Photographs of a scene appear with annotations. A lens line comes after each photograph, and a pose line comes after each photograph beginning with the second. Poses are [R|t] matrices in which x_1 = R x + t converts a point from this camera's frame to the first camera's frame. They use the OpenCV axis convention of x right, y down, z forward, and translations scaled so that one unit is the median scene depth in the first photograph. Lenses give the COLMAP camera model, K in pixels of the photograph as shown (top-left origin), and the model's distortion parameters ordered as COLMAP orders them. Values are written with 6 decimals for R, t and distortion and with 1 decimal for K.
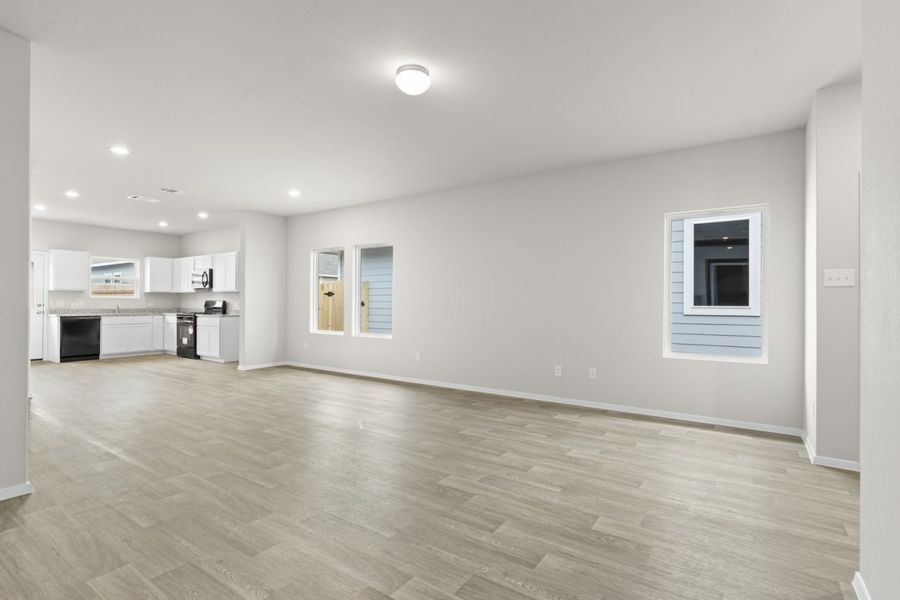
lens RADIAL K [[438.4, 0, 450.0], [0, 438.4, 300.0], [0, 0, 1]] dist [-0.000092, 0.000354]
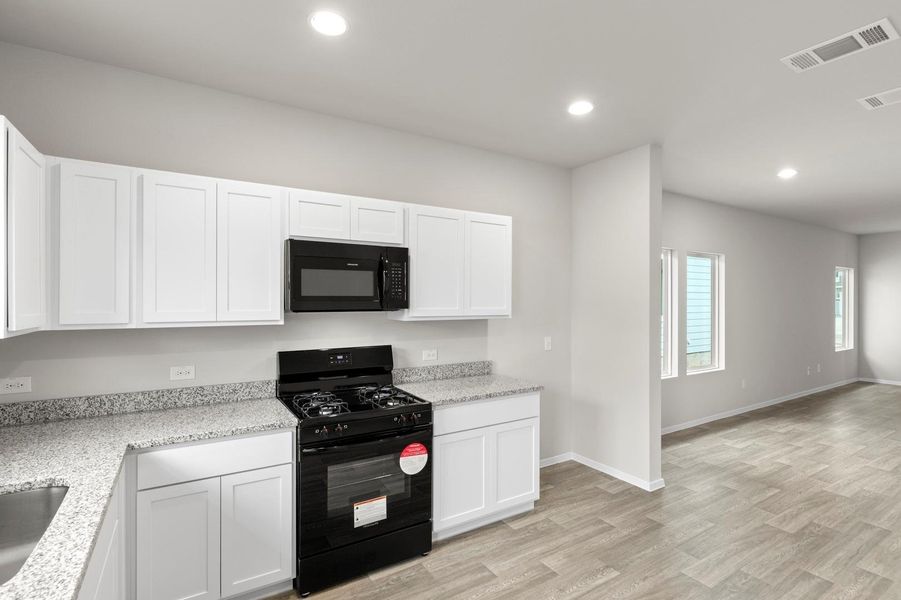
lens RADIAL K [[438.9, 0, 450.5], [0, 438.9, 300.0], [0, 0, 1]] dist [-0.000092, 0.000354]
pose [[0.392710, -0.003530, 0.919656, -0.822705], [-0.005895, 0.999962, 0.006355, -0.036451], [-0.919643, -0.007917, 0.392675, 0.845716]]
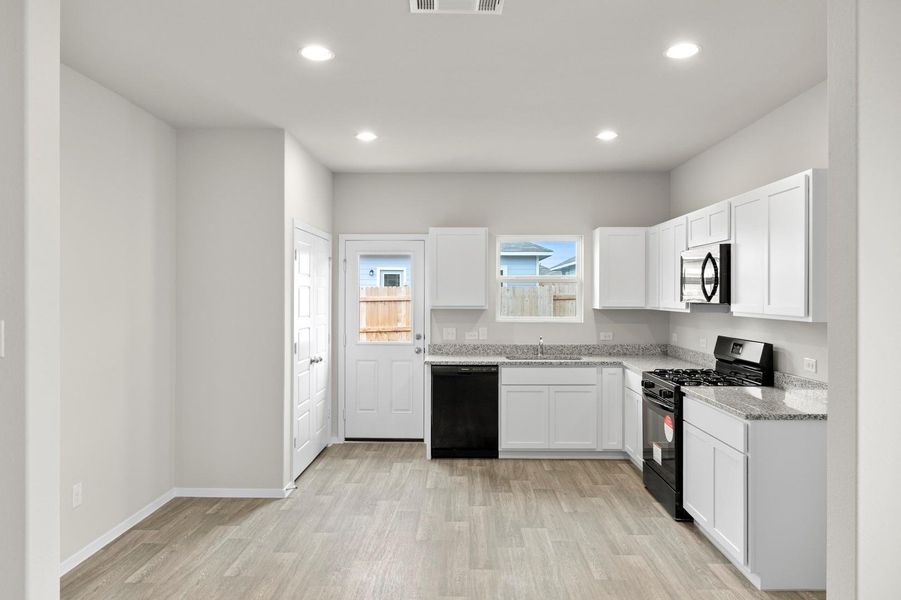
lens RADIAL K [[605.3, 0, 450.8], [0, 605.3, 296.9], [0, 0, 1]] dist [0.003532, 0.001948]
pose [[0.550137, -0.000920, -0.835074, -0.287141], [0.007012, 0.999969, 0.003518, -0.035601], [0.835045, -0.007791, 0.550126, 0.589767]]
